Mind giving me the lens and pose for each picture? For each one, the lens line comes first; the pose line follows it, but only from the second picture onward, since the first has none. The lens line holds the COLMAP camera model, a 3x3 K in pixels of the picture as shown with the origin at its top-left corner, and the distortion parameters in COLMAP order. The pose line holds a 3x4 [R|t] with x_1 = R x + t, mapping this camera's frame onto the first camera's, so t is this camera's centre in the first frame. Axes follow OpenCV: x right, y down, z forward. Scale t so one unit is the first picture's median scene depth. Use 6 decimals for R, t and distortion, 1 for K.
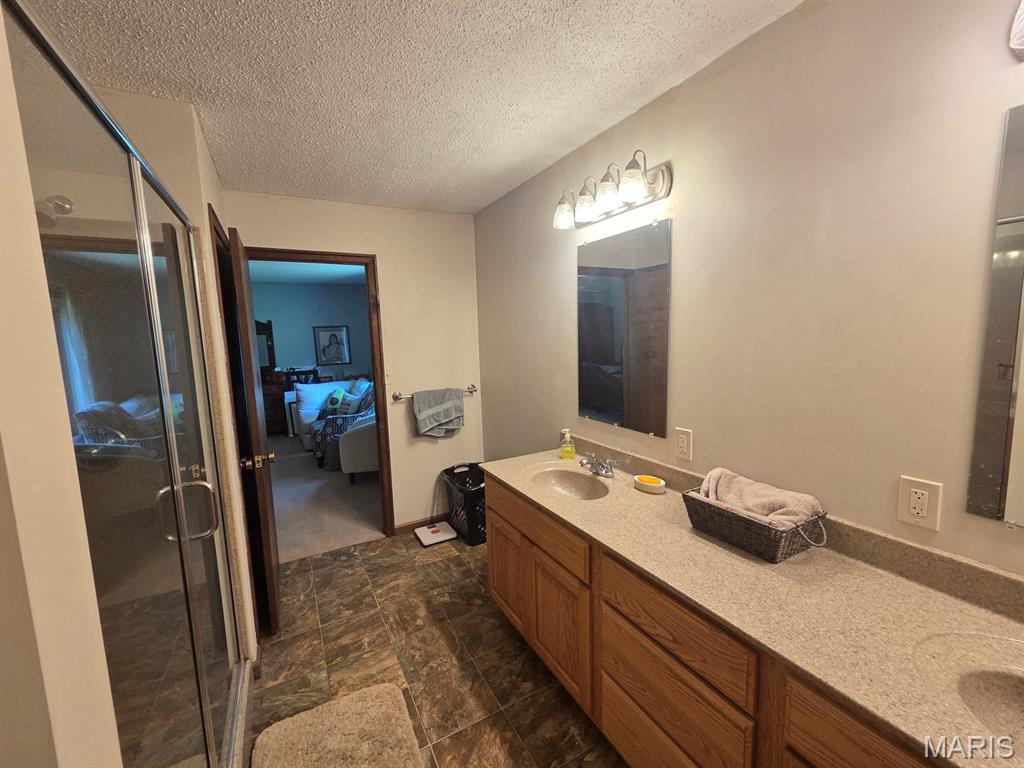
lens RADIAL K [[420.6, 0, 511.0], [0, 420.6, 381.2], [0, 0, 1]] dist [0.003958, -0.000167]
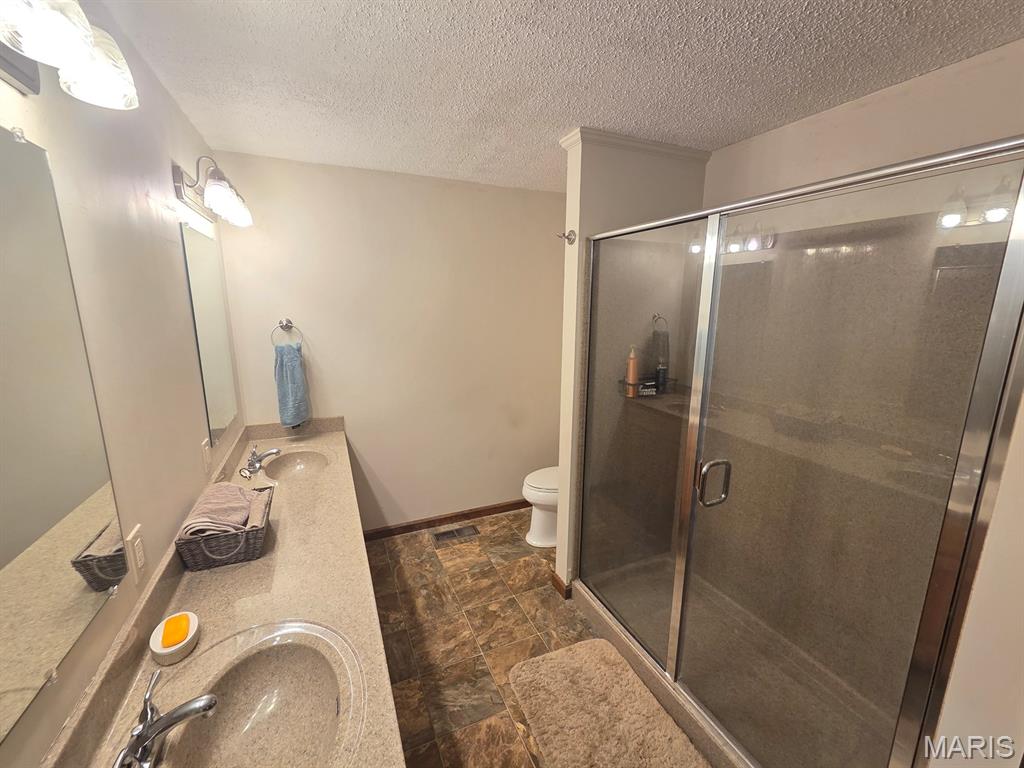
lens RADIAL K [[420.6, 0, 505.2], [0, 420.6, 384.8], [0, 0, 1]] dist [0.003958, -0.000167]
pose [[-0.995154, 0.003727, 0.098255, -0.549897], [0.034154, 0.950161, 0.309883, -0.271659], [-0.092203, 0.311737, -0.945684, 1.892830]]
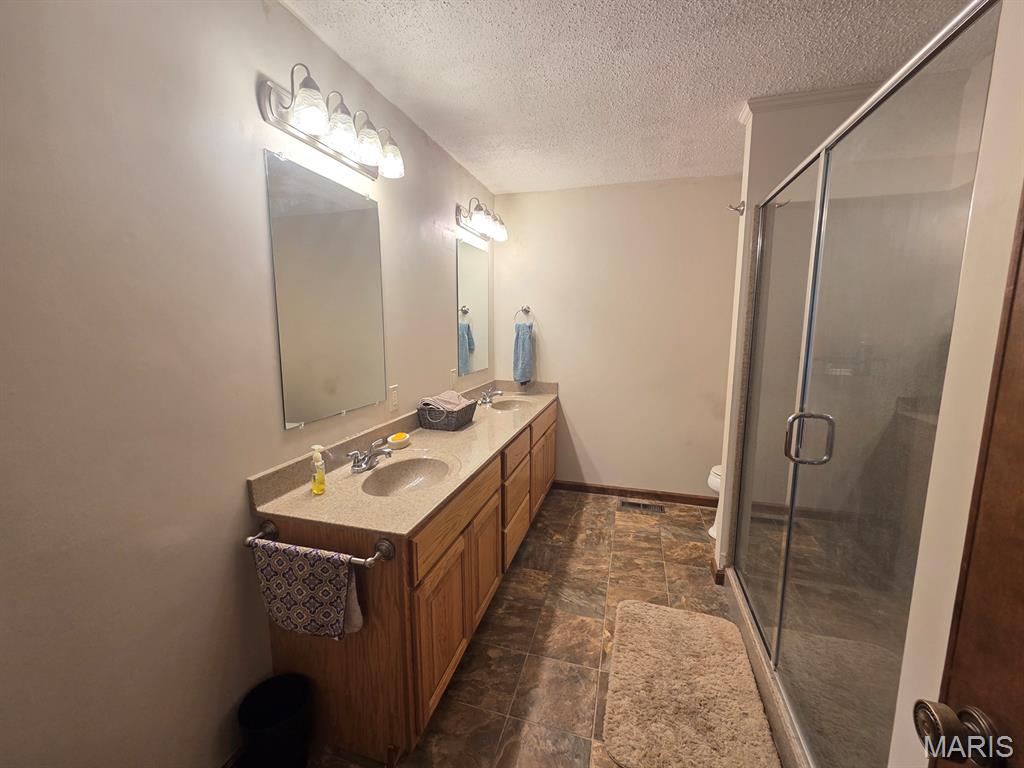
lens RADIAL K [[420.6, 0, 503.2], [0, 420.6, 383.3], [0, 0, 1]] dist [0.003958, -0.000167]
pose [[-0.693837, -0.077242, 0.715978, -0.939639], [0.102738, 0.973444, 0.204579, -0.155444], [-0.712766, 0.215502, -0.667476, 1.990037]]
